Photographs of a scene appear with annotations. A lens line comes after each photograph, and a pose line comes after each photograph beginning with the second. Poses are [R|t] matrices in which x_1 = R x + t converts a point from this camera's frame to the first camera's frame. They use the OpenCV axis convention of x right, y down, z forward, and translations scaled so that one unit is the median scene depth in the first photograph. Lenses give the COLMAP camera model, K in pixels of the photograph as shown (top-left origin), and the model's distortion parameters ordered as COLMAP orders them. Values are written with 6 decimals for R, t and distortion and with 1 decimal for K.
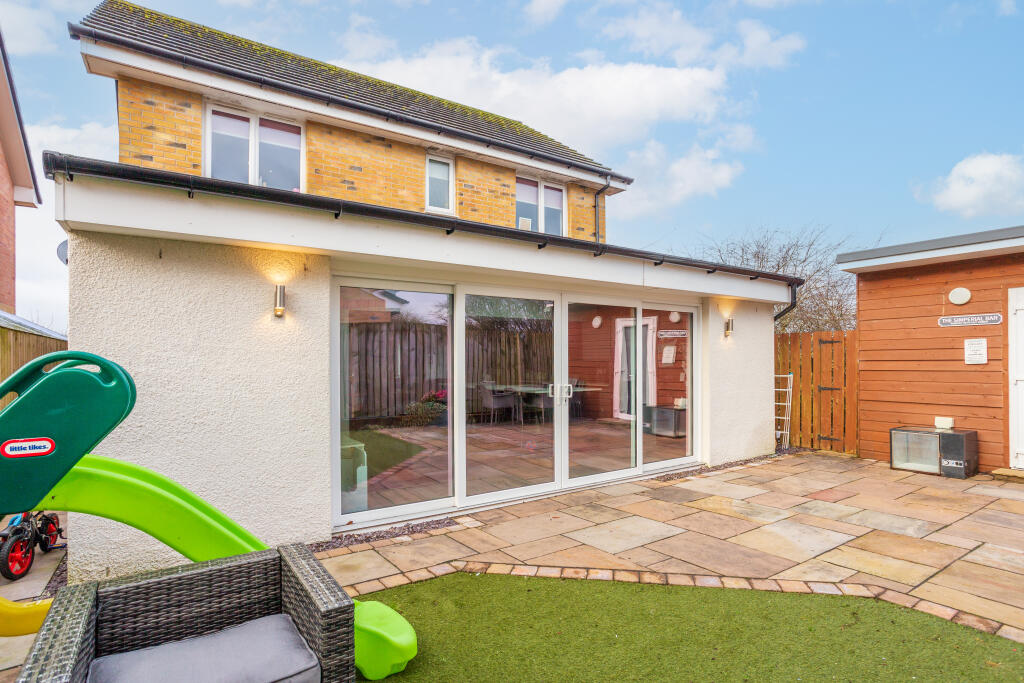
lens RADIAL K [[563.9, 0, 451.6], [0, 563.9, 366.7], [0, 0, 1]] dist [-0.059269, 0.030332]
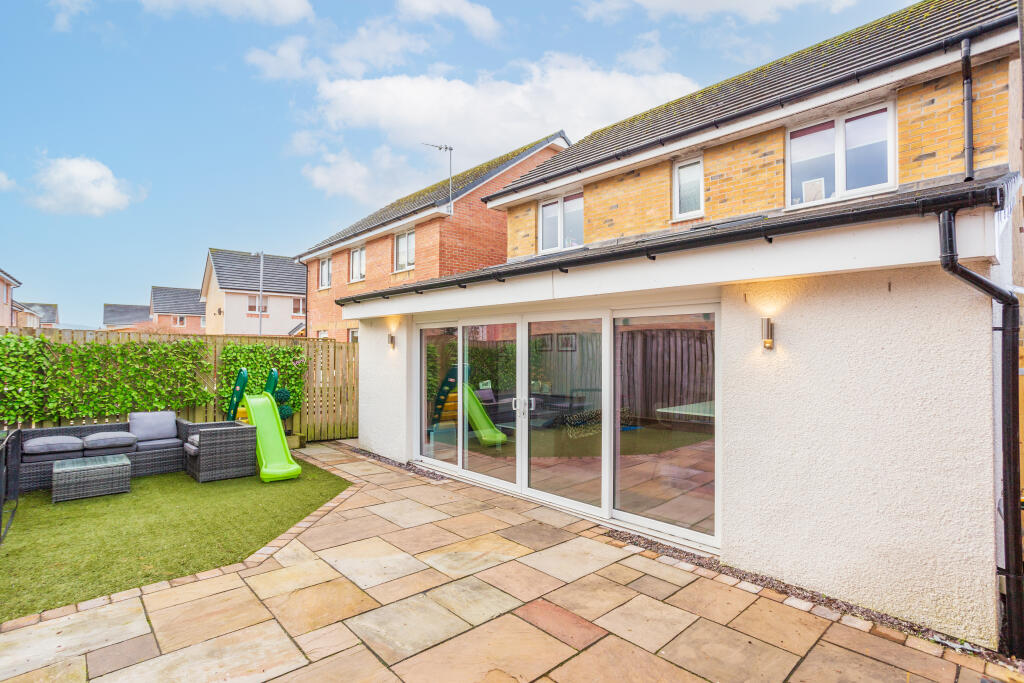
lens RADIAL K [[527.1, 0, 512.0], [0, 527.1, 341.5], [0, 0, 1]] dist [-0.055036, 0.036975]
pose [[0.136582, -0.009707, -0.990581, 1.301345], [-0.005847, 0.999927, -0.010605, -0.073962], [0.990612, 0.007240, 0.136515, 0.897990]]
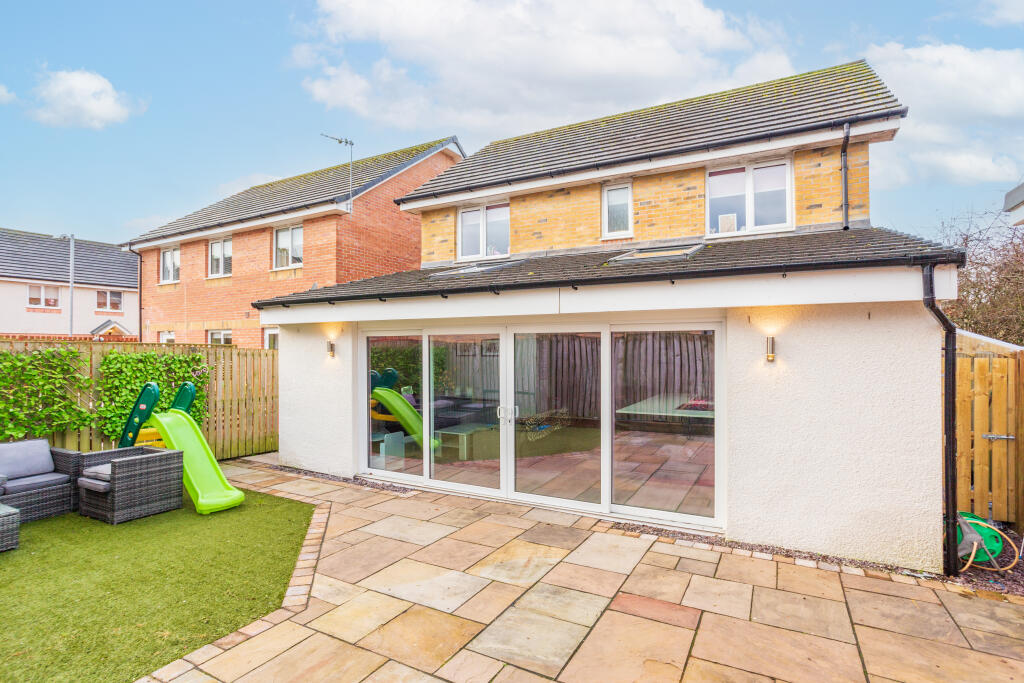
lens RADIAL K [[521.6, 0, 512.0], [0, 521.6, 341.5], [0, 0, 1]] dist [-0.058021, 0.039611]
pose [[0.451195, -0.004478, -0.892414, 1.225145], [-0.000088, 0.999987, -0.005062, -0.102171], [0.892425, 0.002363, 0.451189, 0.569067]]
